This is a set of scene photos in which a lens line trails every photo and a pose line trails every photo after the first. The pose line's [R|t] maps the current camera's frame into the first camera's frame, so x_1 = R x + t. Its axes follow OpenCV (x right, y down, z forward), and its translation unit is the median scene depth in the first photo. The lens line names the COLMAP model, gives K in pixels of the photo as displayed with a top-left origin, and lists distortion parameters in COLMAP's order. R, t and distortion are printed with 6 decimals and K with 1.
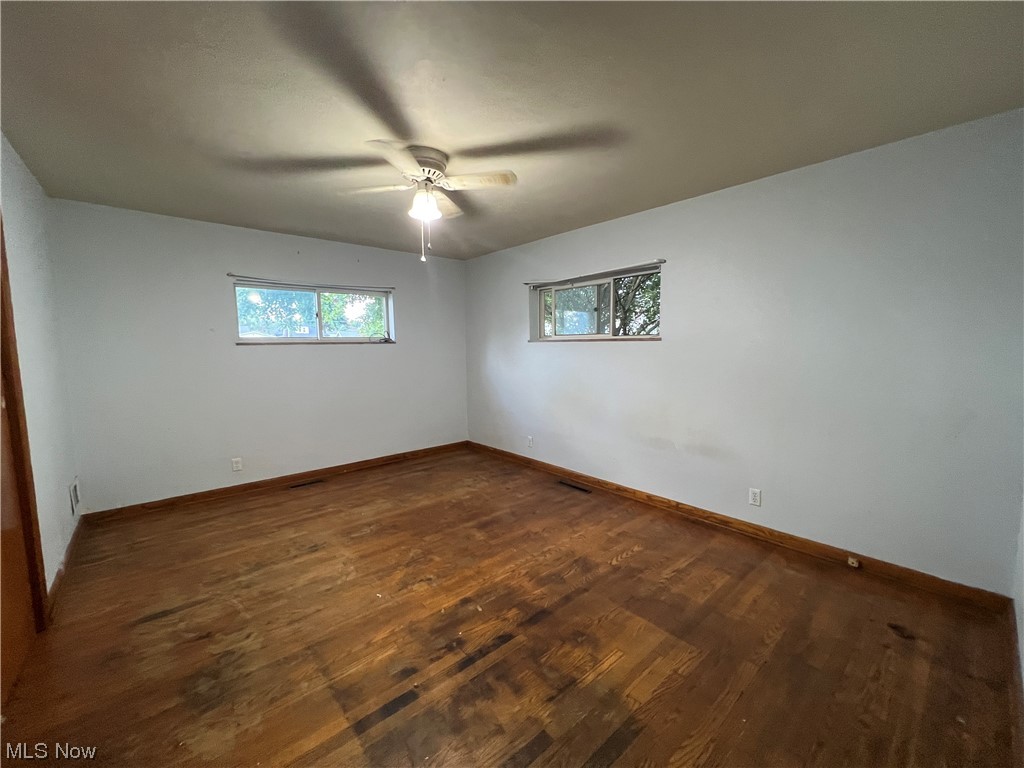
lens RADIAL K [[411.4, 0, 512.0], [0, 411.4, 384.0], [0, 0, 1]] dist [-0.002105, -0.000152]
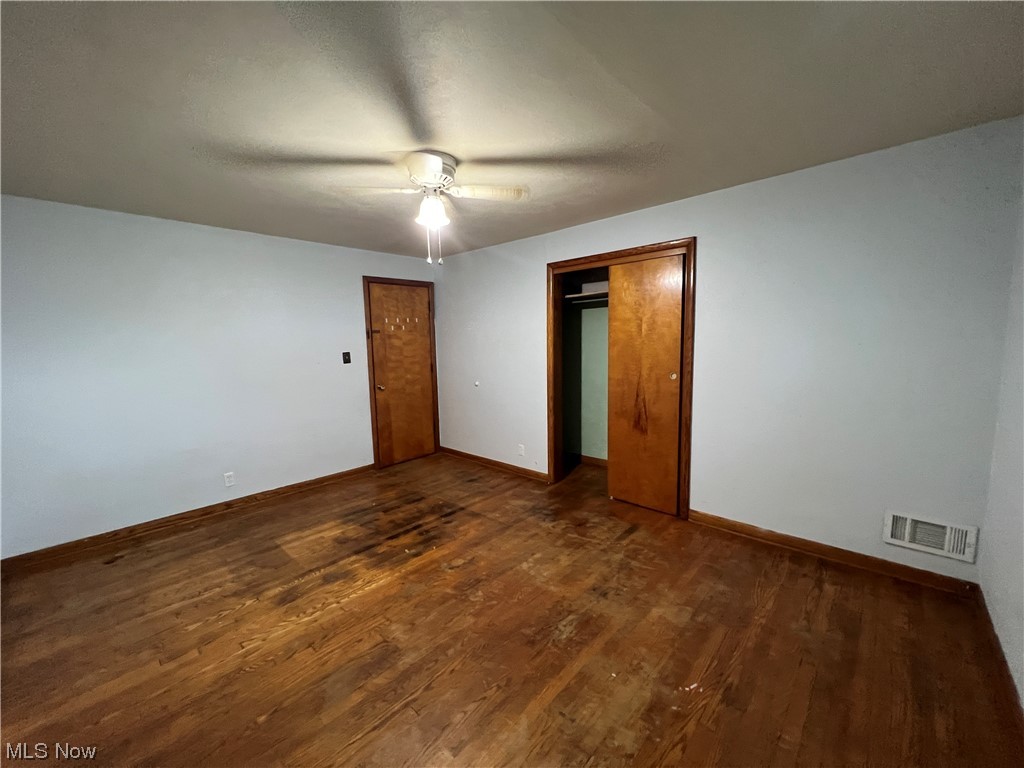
lens RADIAL K [[411.4, 0, 512.0], [0, 411.4, 384.0], [0, 0, 1]] dist [-0.002105, -0.000152]
pose [[-0.993512, 0.043876, -0.104919, -0.292292], [0.021197, 0.977855, 0.208207, -0.247809], [0.111731, 0.204632, -0.972441, 2.150599]]
